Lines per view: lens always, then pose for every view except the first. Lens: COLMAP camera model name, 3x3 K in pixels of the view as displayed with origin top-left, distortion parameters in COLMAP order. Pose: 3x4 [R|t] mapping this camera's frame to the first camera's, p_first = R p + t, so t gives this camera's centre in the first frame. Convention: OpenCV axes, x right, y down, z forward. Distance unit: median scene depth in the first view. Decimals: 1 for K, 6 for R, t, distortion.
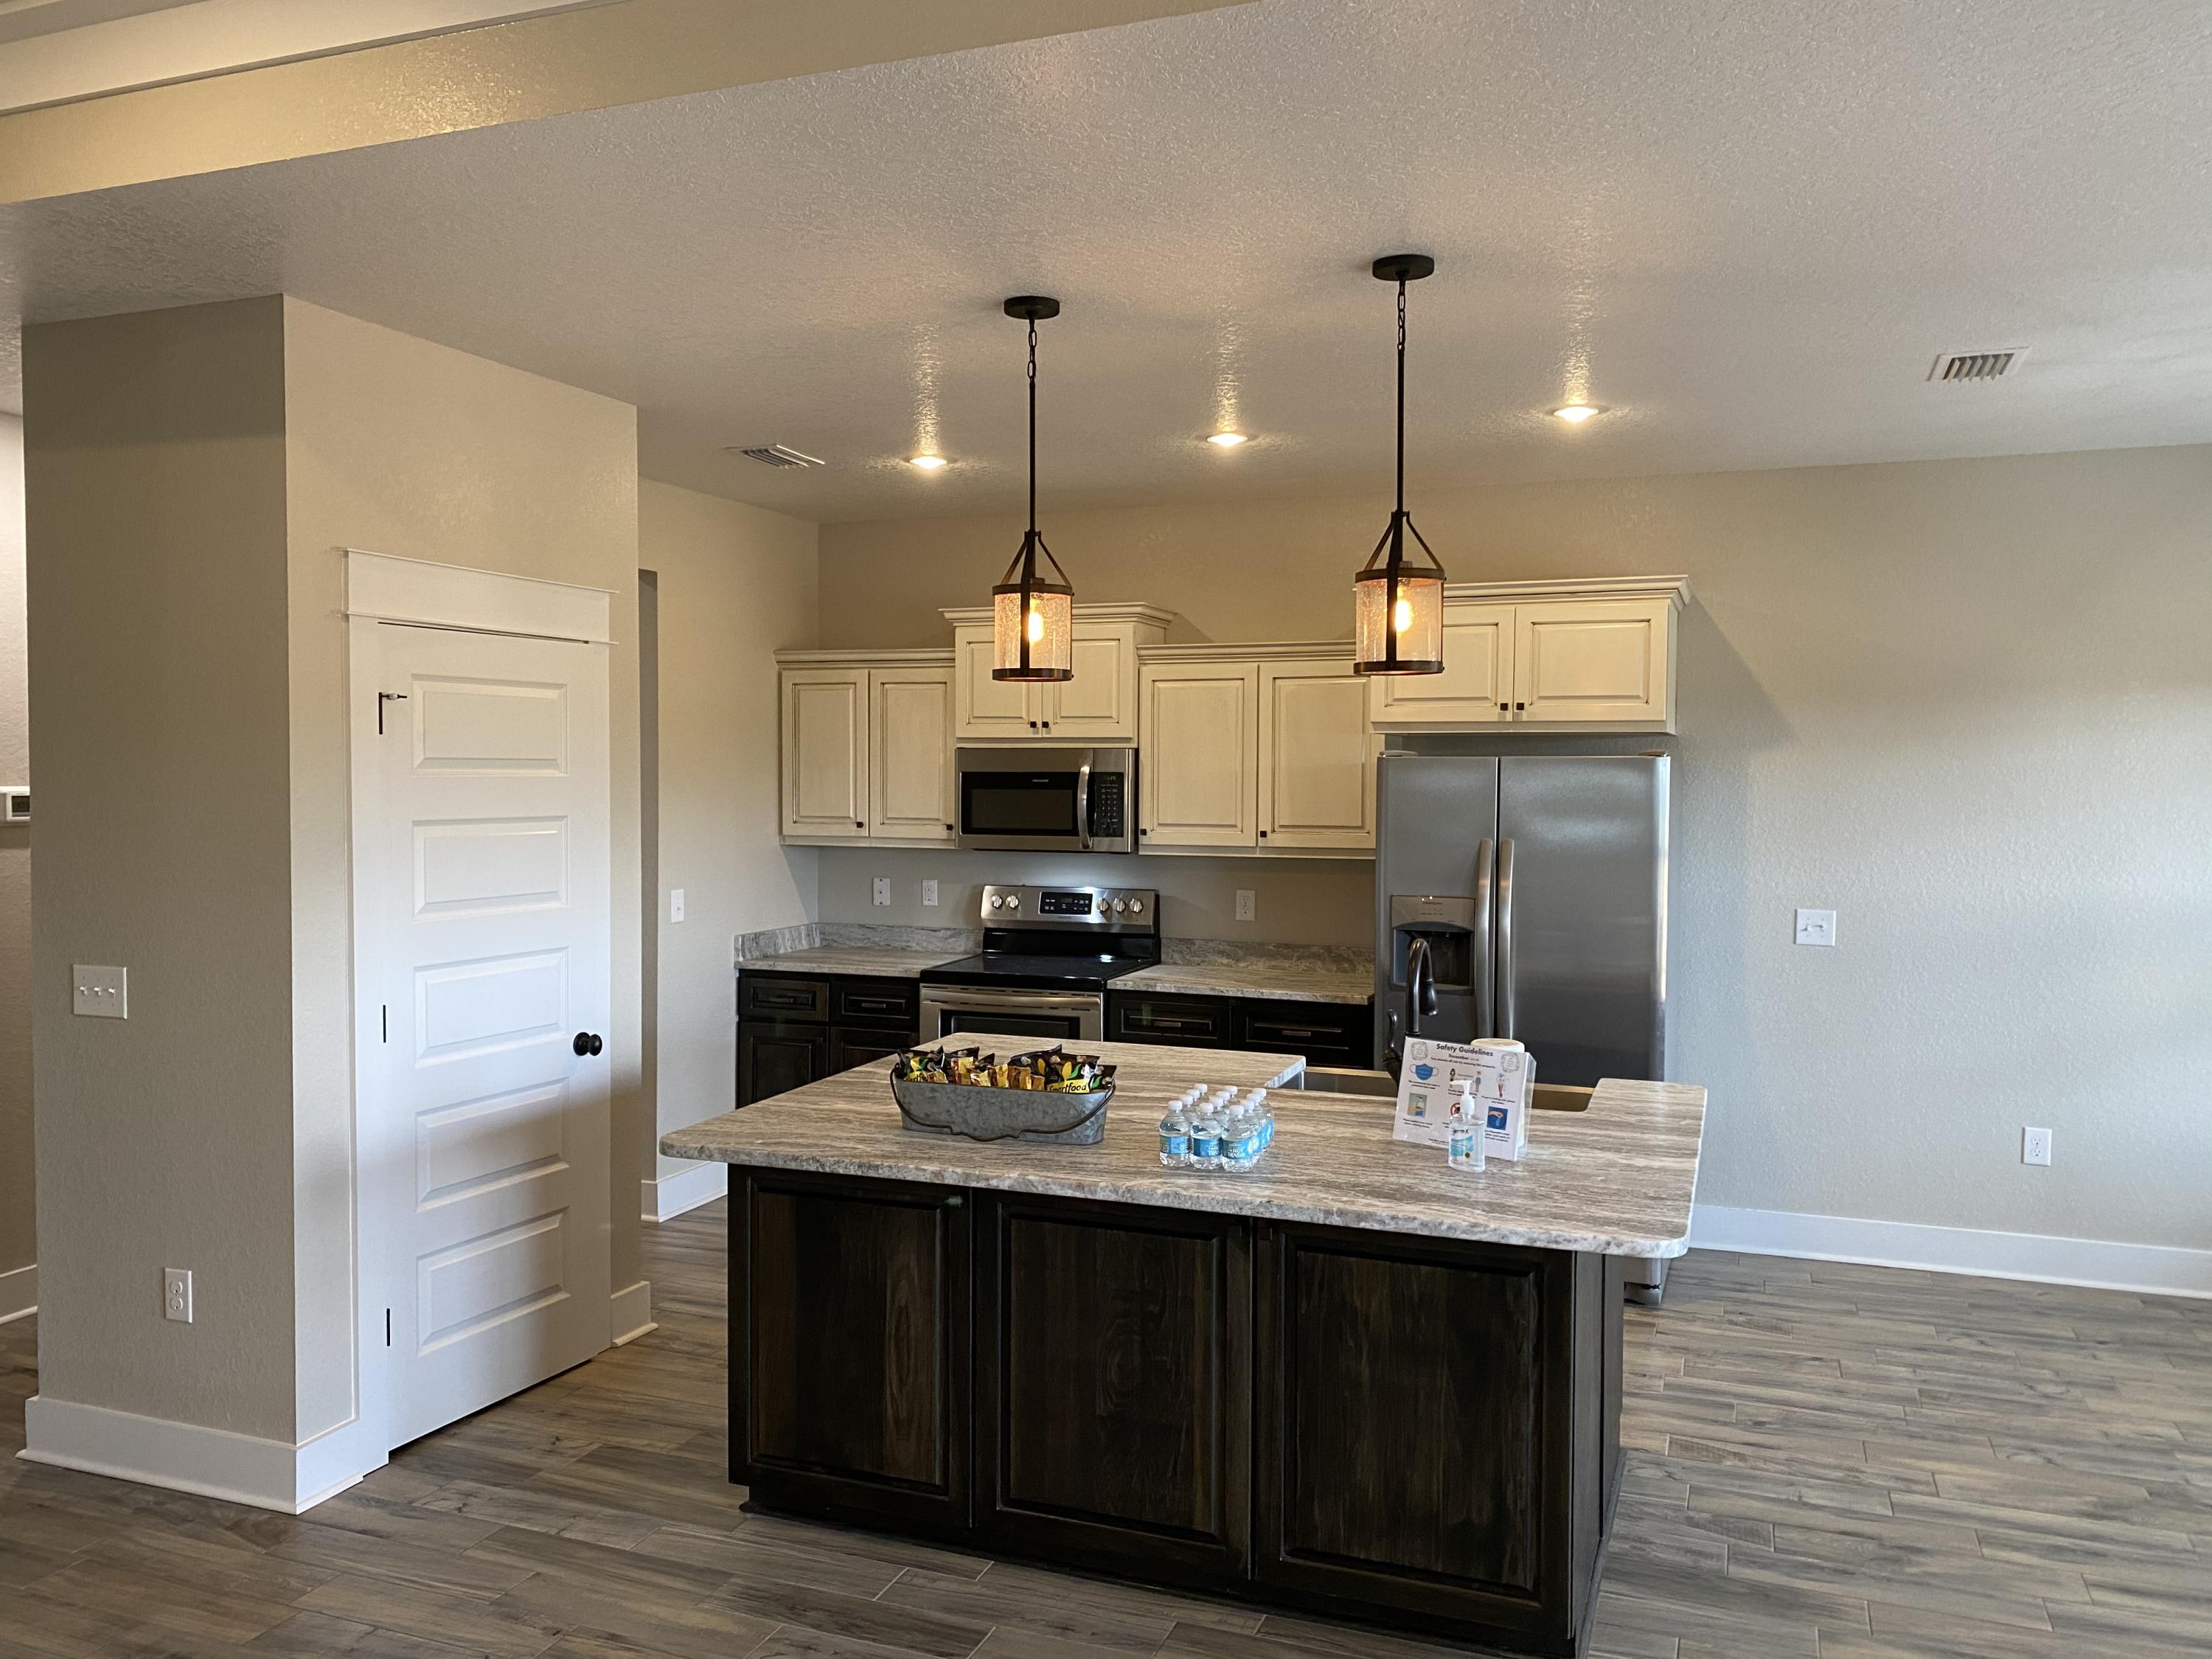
lens RADIAL K [[1709.6, 0, 1106.0], [0, 1709.6, 829.5], [0, 0, 1]] dist [0.099449, -0.155219]
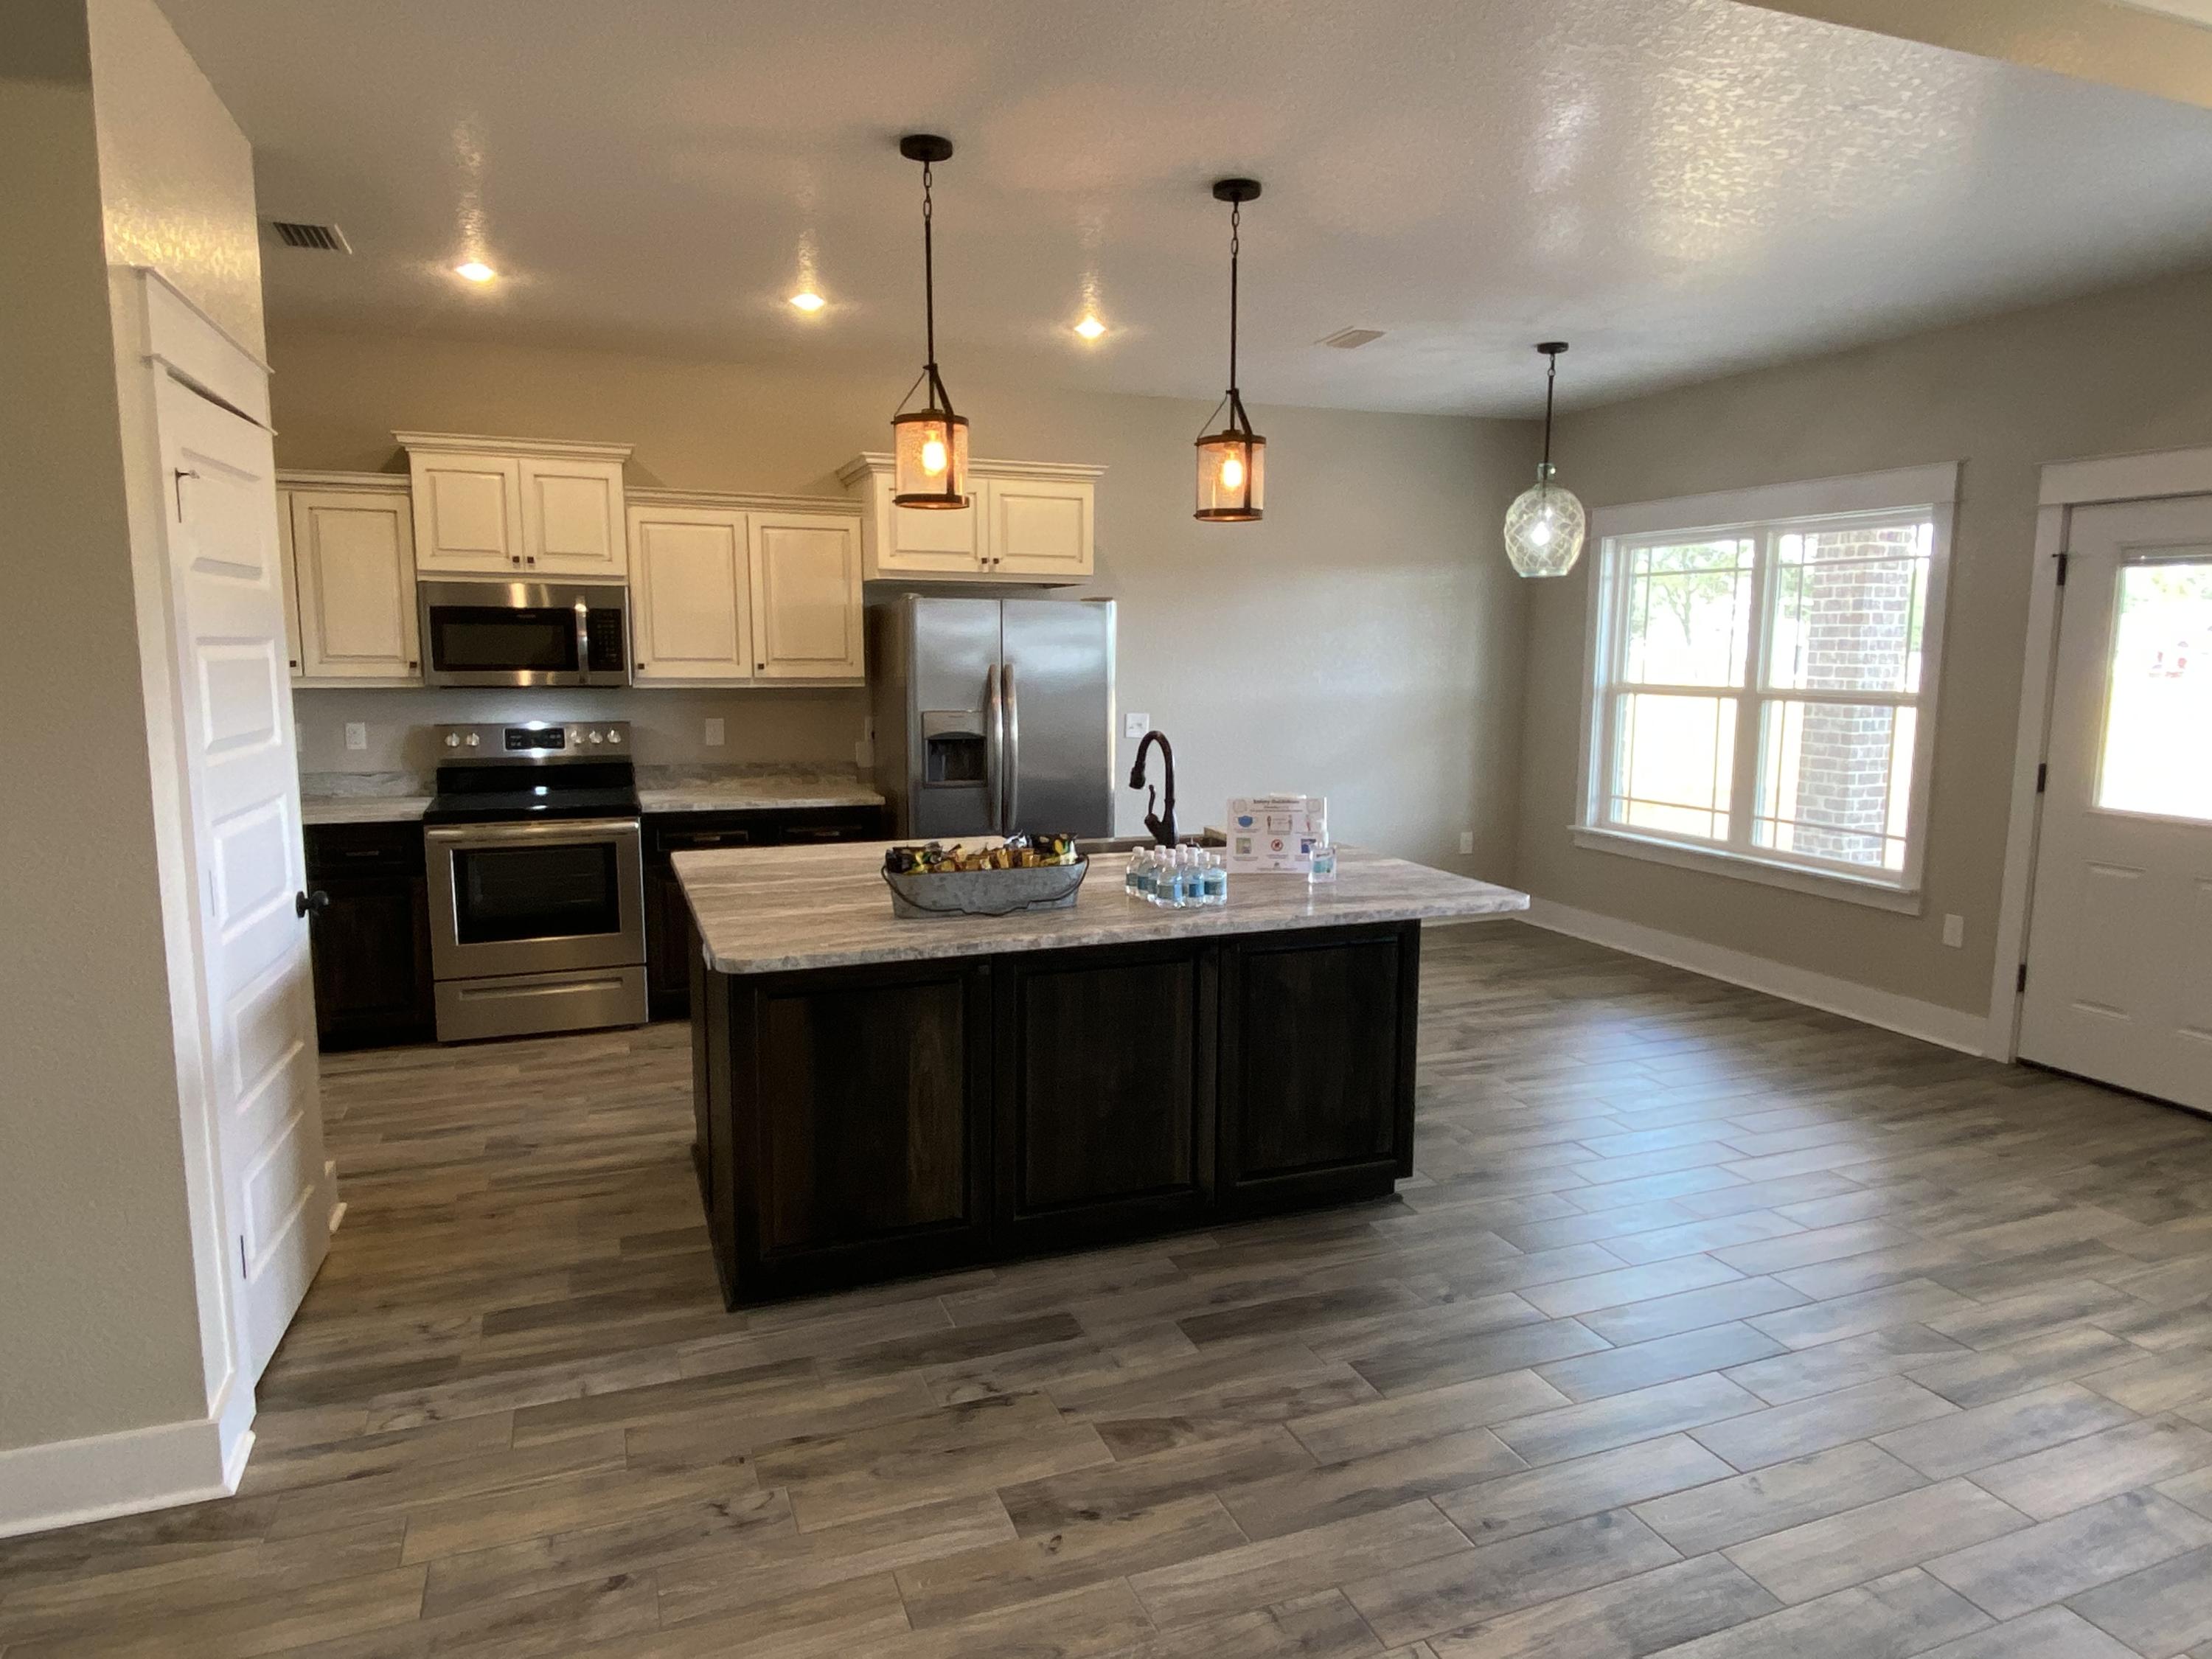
lens RADIAL K [[1350.4, 0, 1106.0], [0, 1350.4, 829.5], [0, 0, 1]] dist [0.069707, -0.081233]
pose [[0.727512, -0.092301, 0.679858, -0.532756], [0.023187, 0.993651, 0.110091, 0.023980], [-0.685703, -0.064328, 0.725033, 0.261346]]
